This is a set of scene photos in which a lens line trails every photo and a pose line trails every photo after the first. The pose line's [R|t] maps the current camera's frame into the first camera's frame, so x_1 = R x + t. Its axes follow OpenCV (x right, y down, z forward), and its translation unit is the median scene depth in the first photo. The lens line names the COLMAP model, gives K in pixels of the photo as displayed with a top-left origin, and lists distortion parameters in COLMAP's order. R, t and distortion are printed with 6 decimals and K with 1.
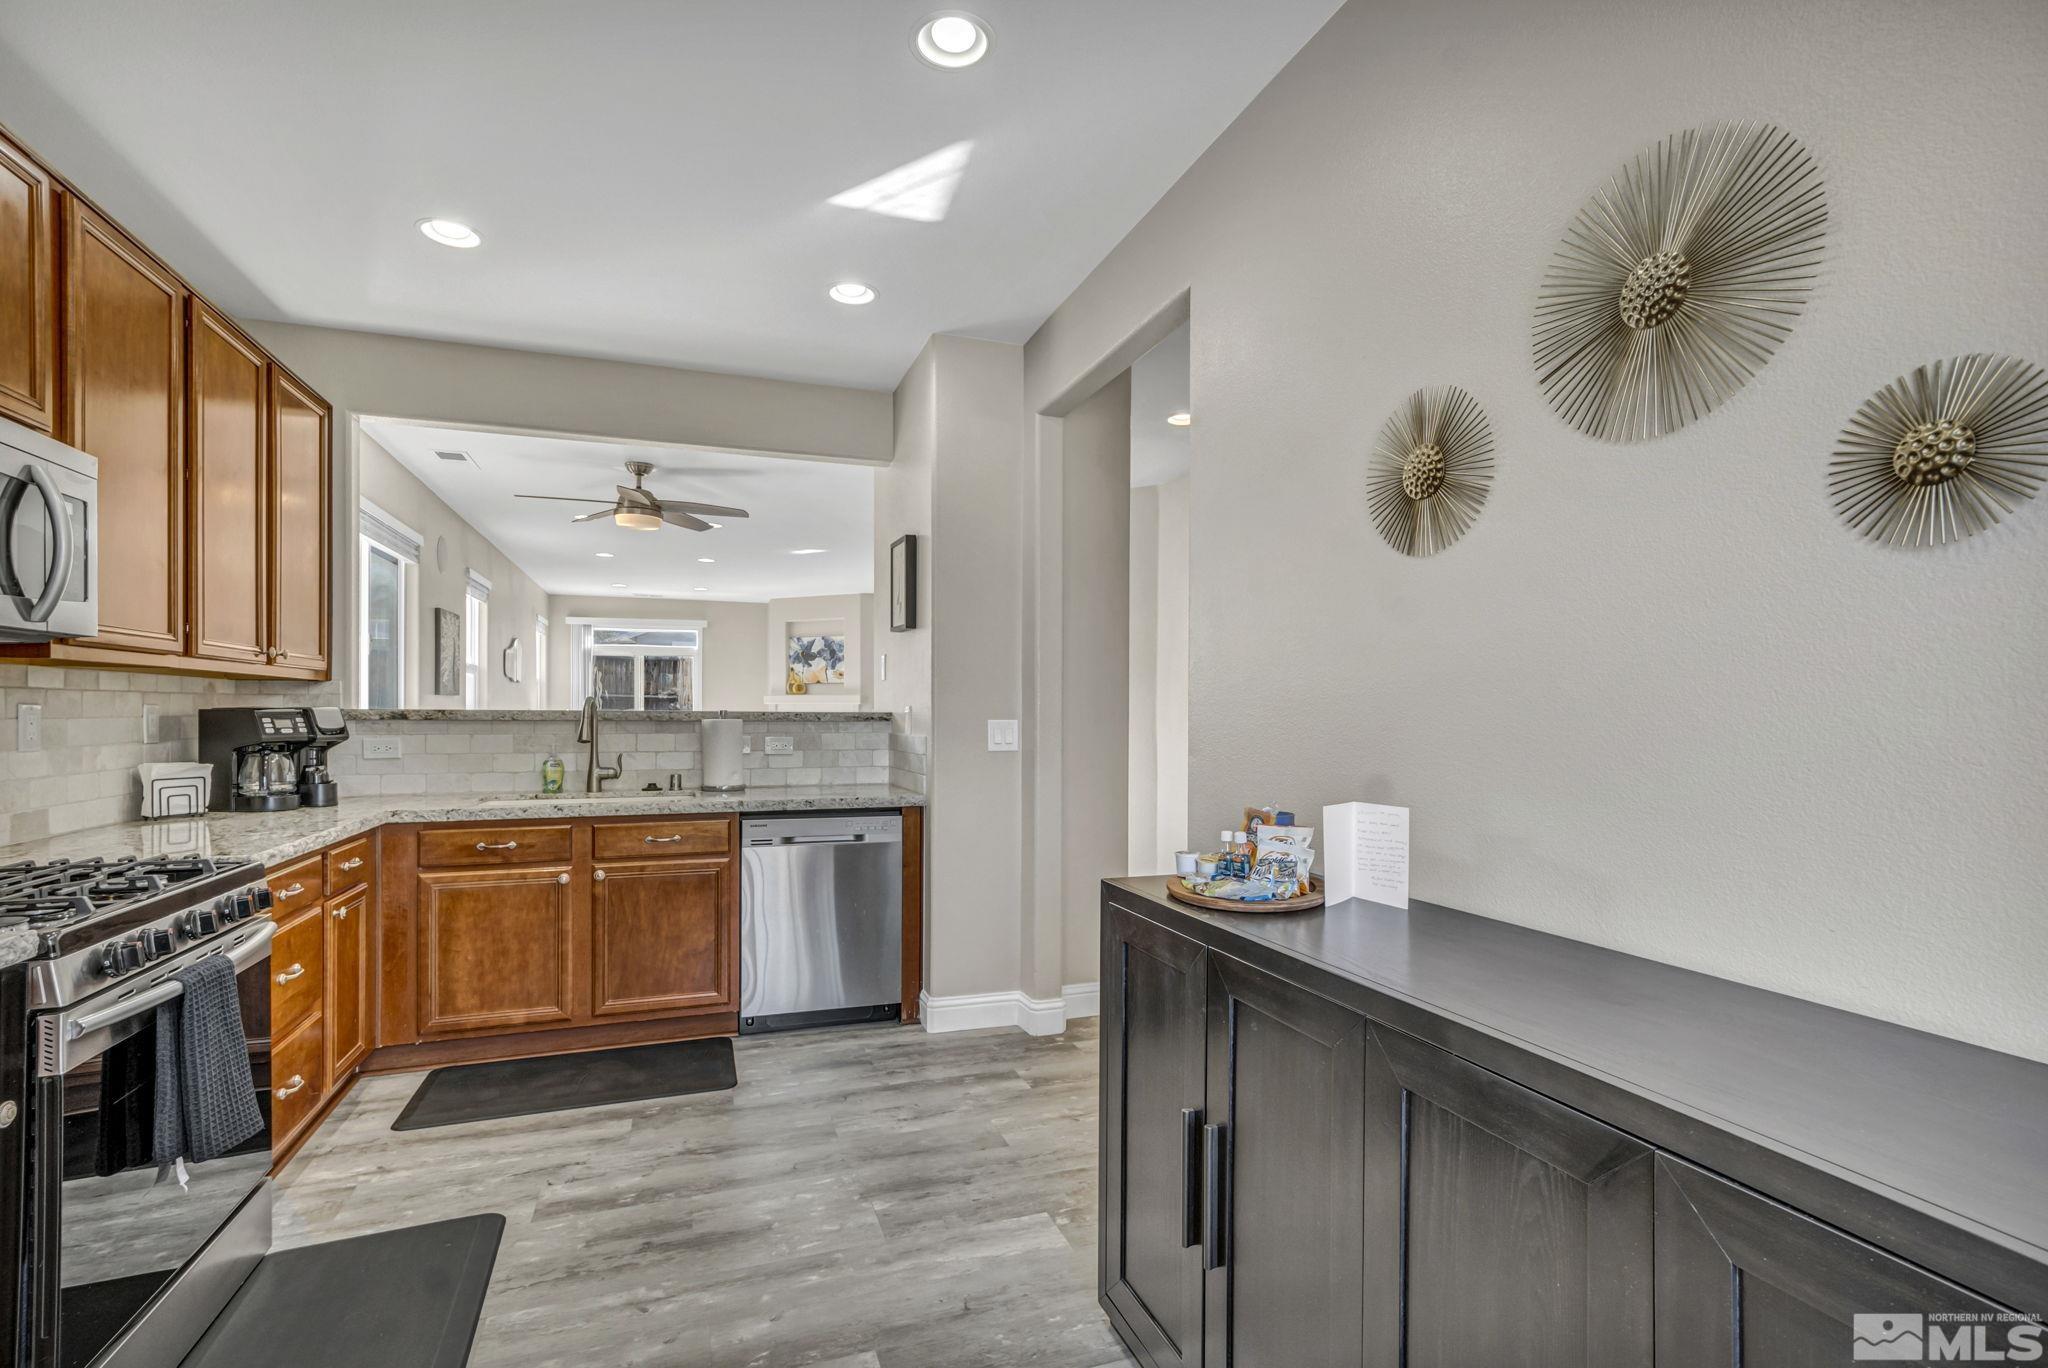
lens RADIAL K [[928.8, 0, 962.6], [0, 928.8, 713.4], [0, 0, 1]] dist [0.023660, 0.000455]
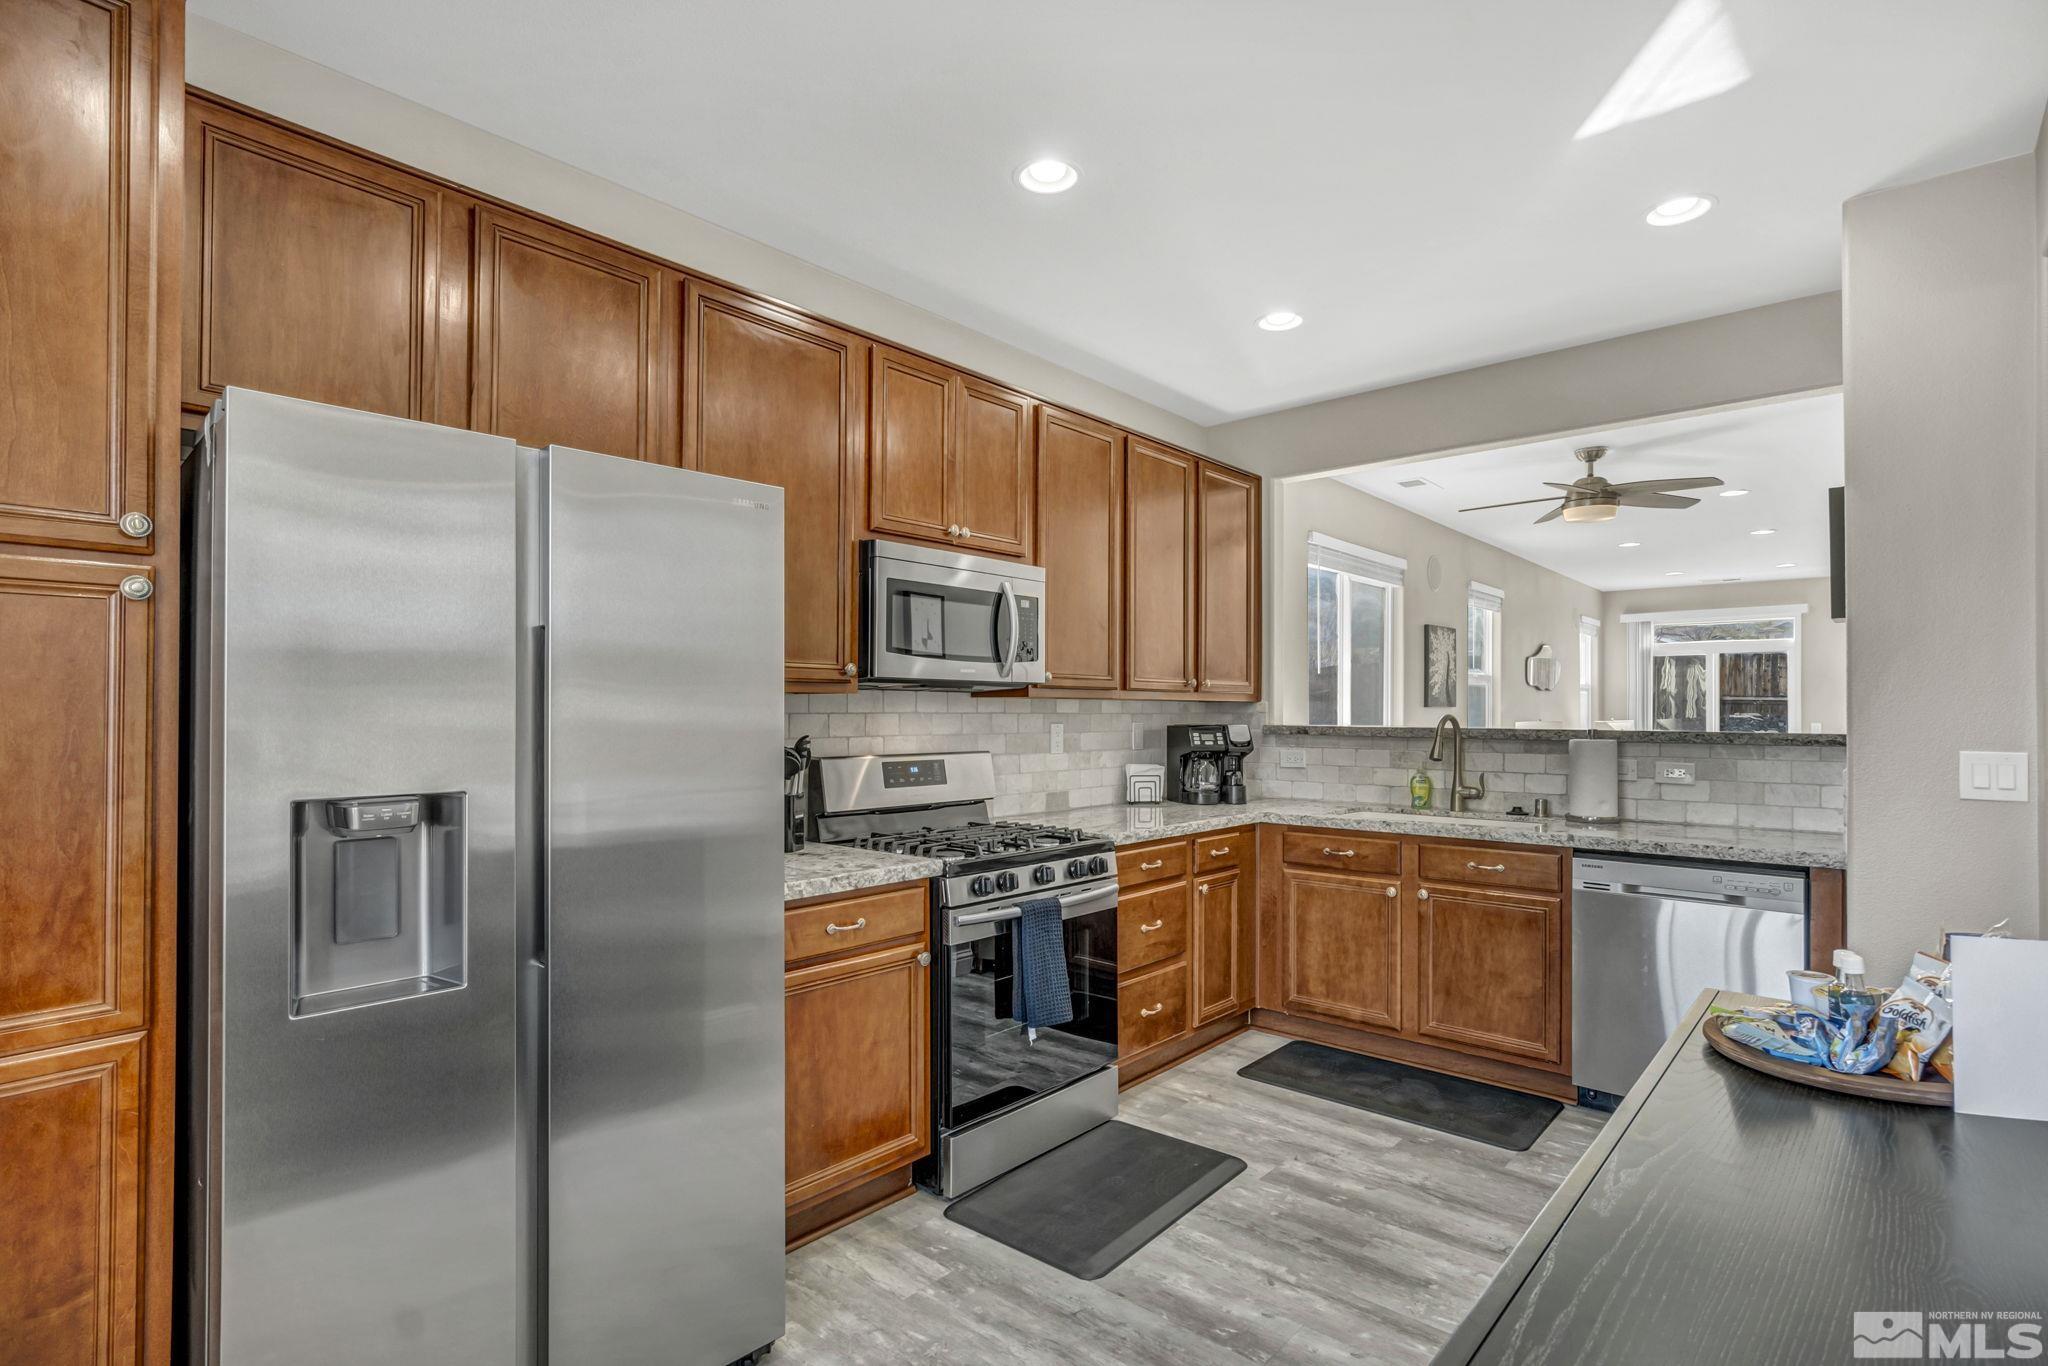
lens RADIAL K [[959.3, 0, 1010.9], [0, 959.3, 711.3], [0, 0, 1]] dist [0.008501, 0.000200]
pose [[0.522872, -0.006020, -0.852390, 0.260613], [-0.002043, 0.999963, -0.008316, -0.013385], [0.852409, 0.006090, 0.522841, 0.083168]]
